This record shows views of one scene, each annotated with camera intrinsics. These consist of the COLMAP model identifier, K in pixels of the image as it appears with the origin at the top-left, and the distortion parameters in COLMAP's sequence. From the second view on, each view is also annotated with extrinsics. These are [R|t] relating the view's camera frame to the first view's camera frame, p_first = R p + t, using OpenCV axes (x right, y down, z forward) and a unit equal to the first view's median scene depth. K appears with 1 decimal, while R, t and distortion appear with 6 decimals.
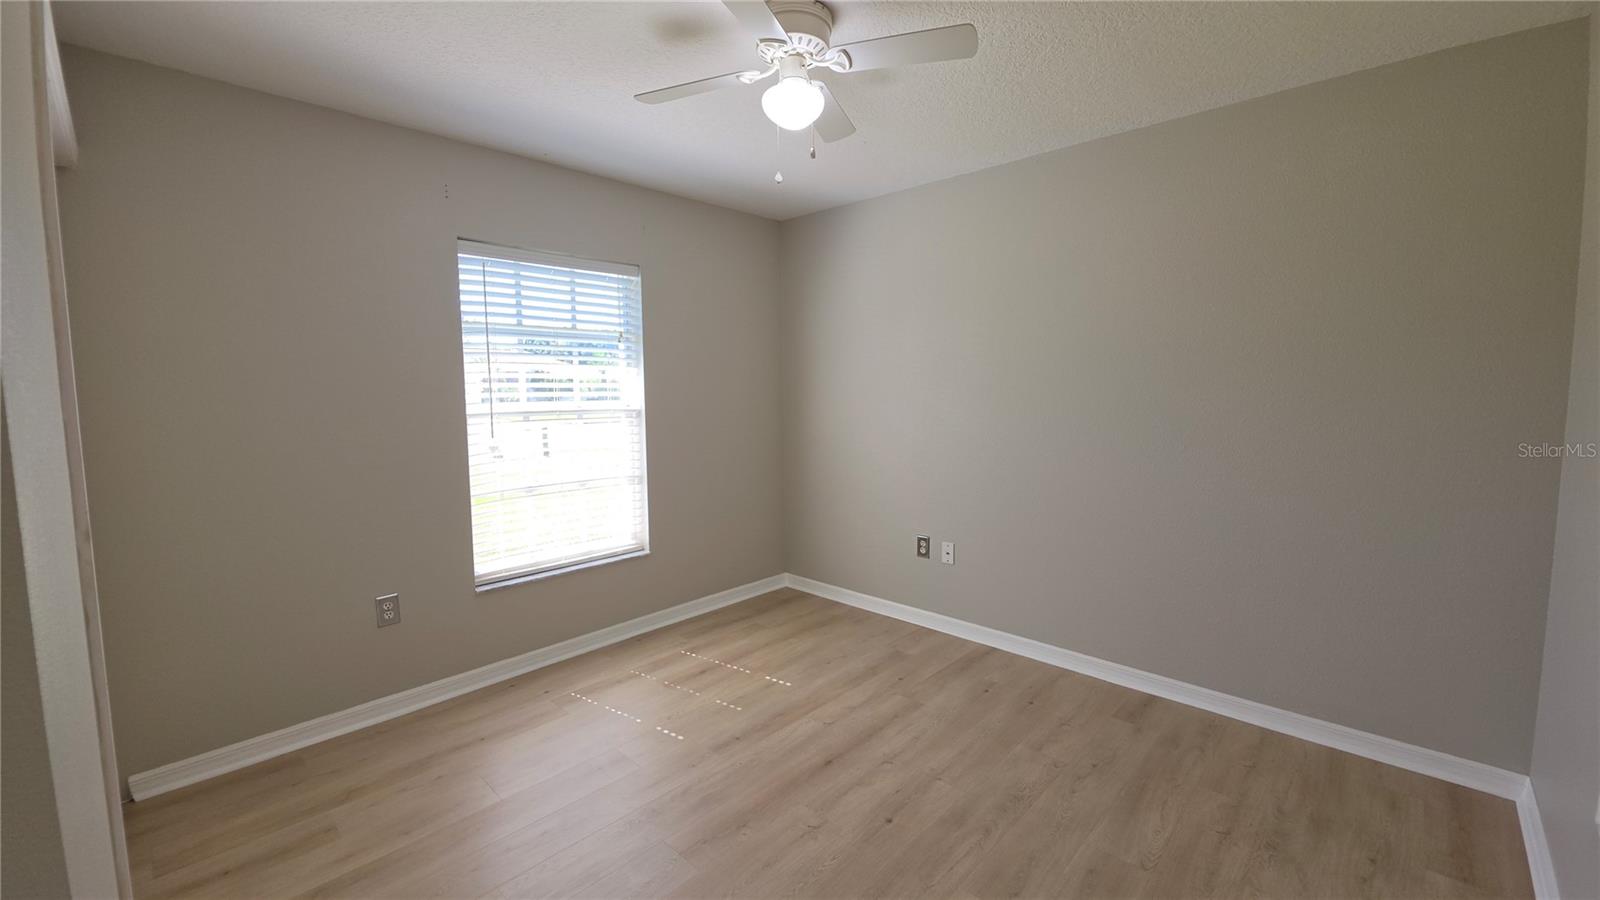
lens RADIAL K [[631.1, 0, 808.5], [0, 631.1, 442.4], [0, 0, 1]] dist [-0.008019, 0.000039]
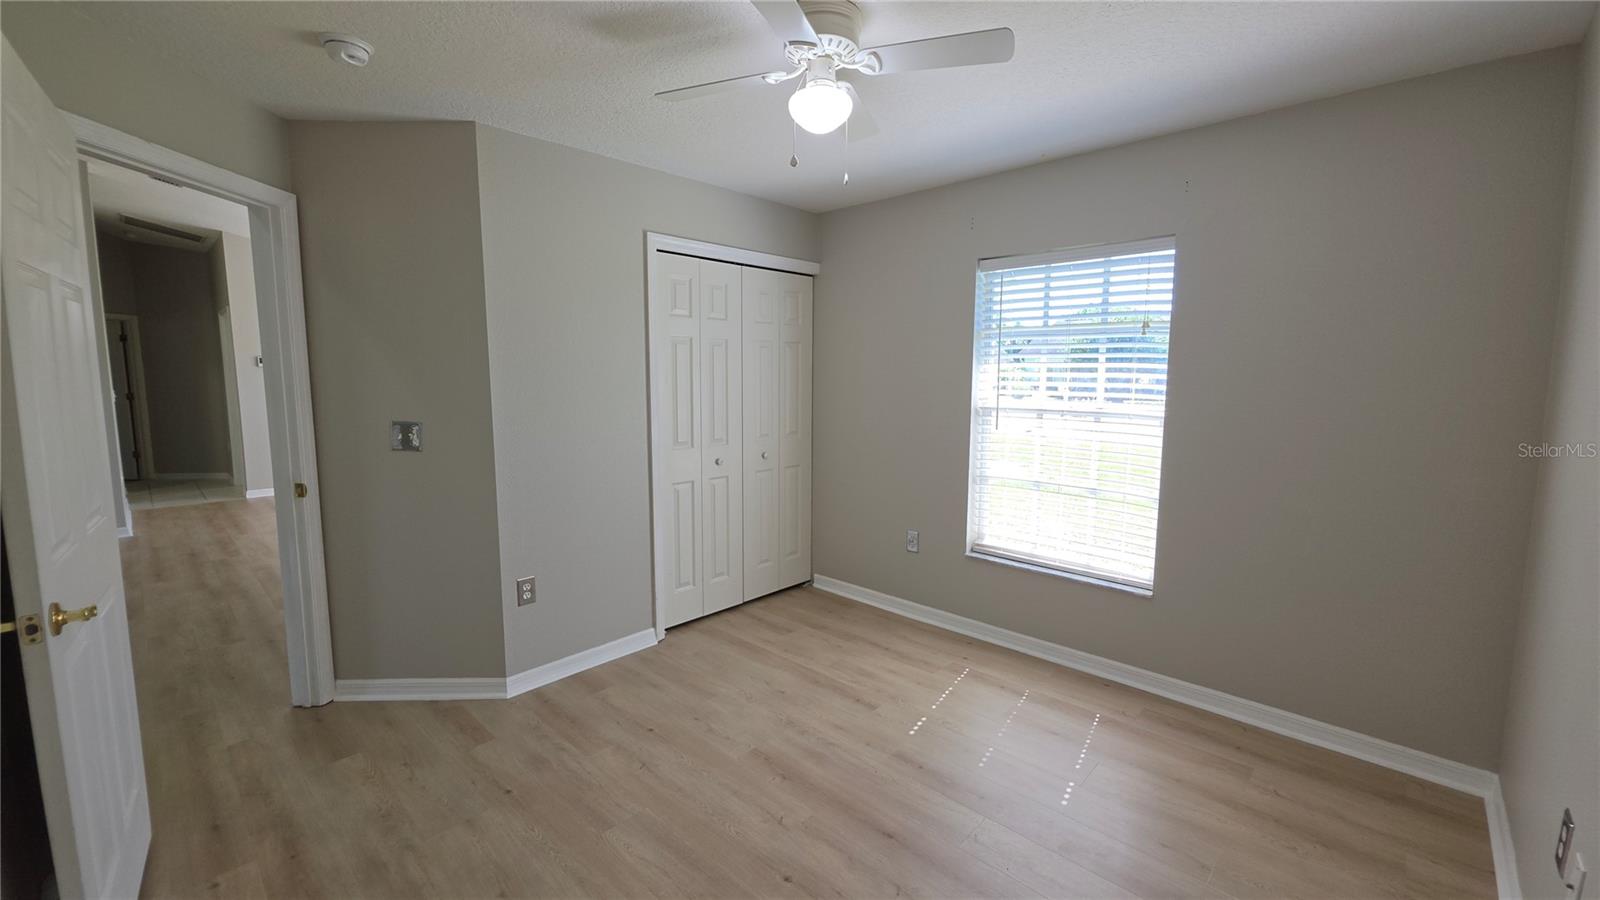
lens RADIAL K [[632.6, 0, 797.2], [0, 632.6, 443.1], [0, 0, 1]] dist [0.008700, -0.006927]
pose [[-0.015254, 0.109885, -0.993827, 0.613777], [-0.095047, 0.989283, 0.110841, -0.072328], [0.995356, 0.096151, -0.004646, 0.618264]]
